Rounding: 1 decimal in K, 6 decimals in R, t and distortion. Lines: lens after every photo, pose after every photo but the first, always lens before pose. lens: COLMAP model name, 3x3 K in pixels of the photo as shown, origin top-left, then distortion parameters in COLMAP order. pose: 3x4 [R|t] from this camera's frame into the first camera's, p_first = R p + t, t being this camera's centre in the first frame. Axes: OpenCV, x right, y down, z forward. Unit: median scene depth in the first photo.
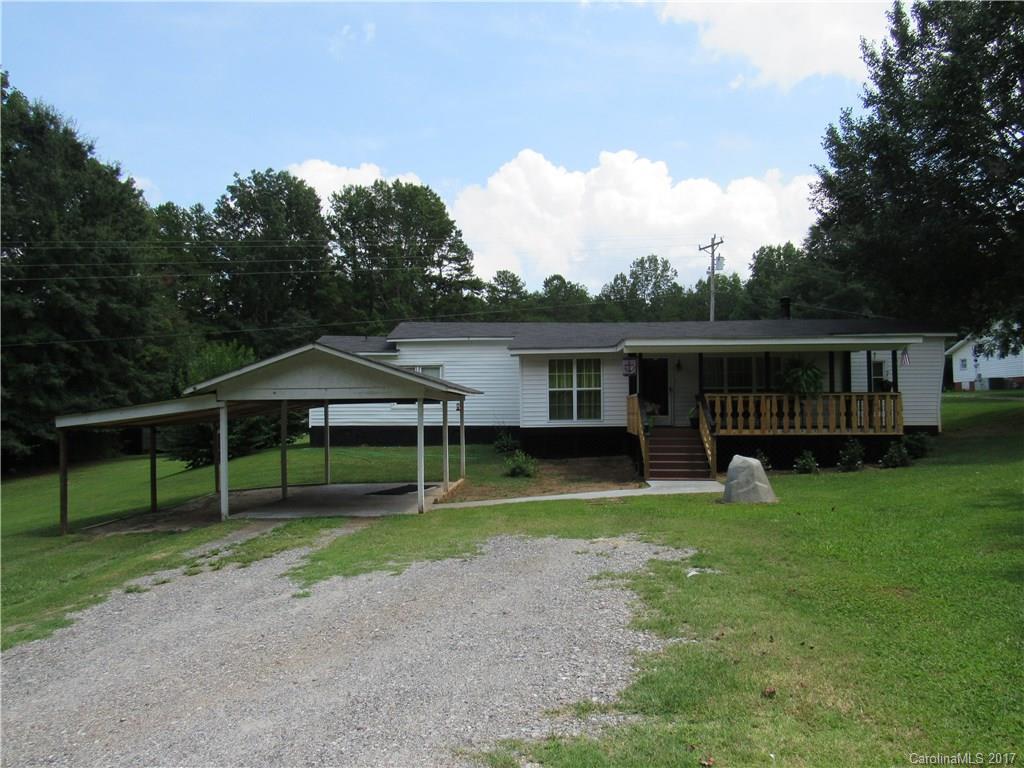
lens RADIAL K [[729.8, 0, 512.0], [0, 729.8, 384.0], [0, 0, 1]] dist [-0.016497, -0.001856]
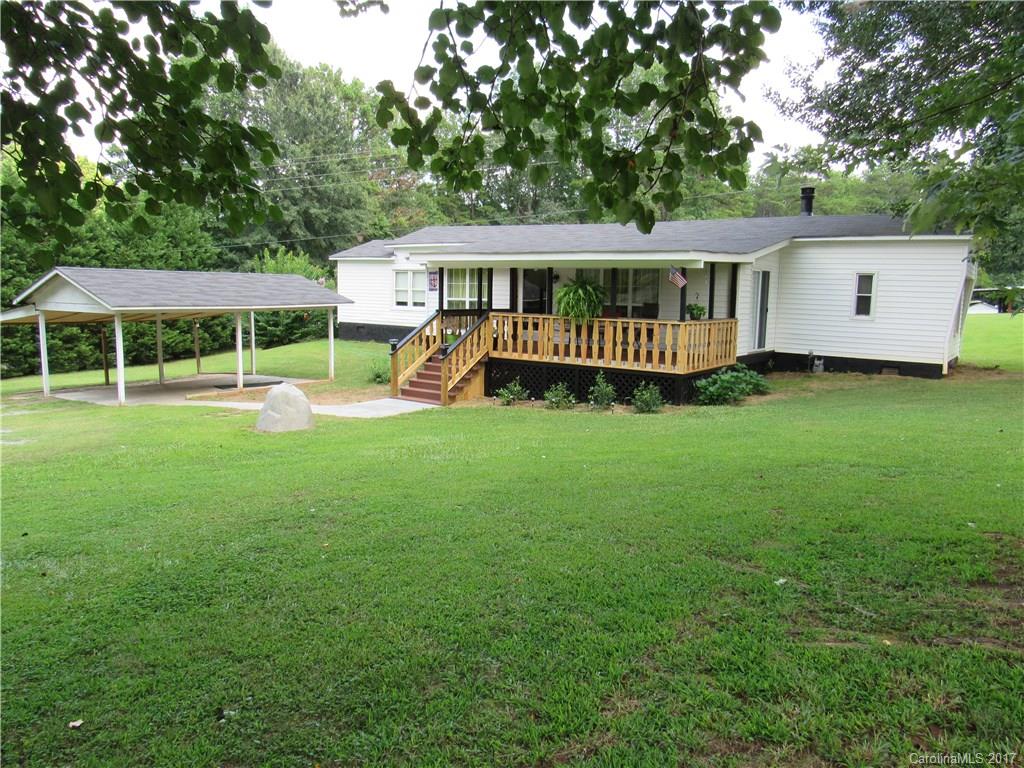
lens RADIAL K [[729.8, 0, 512.0], [0, 729.8, 384.0], [0, 0, 1]] dist [-0.016497, -0.001856]
pose [[0.834306, 0.095148, -0.543029, 0.709029], [-0.001800, 0.985459, 0.169904, -0.047452], [0.551298, -0.140775, 0.822346, 0.218142]]
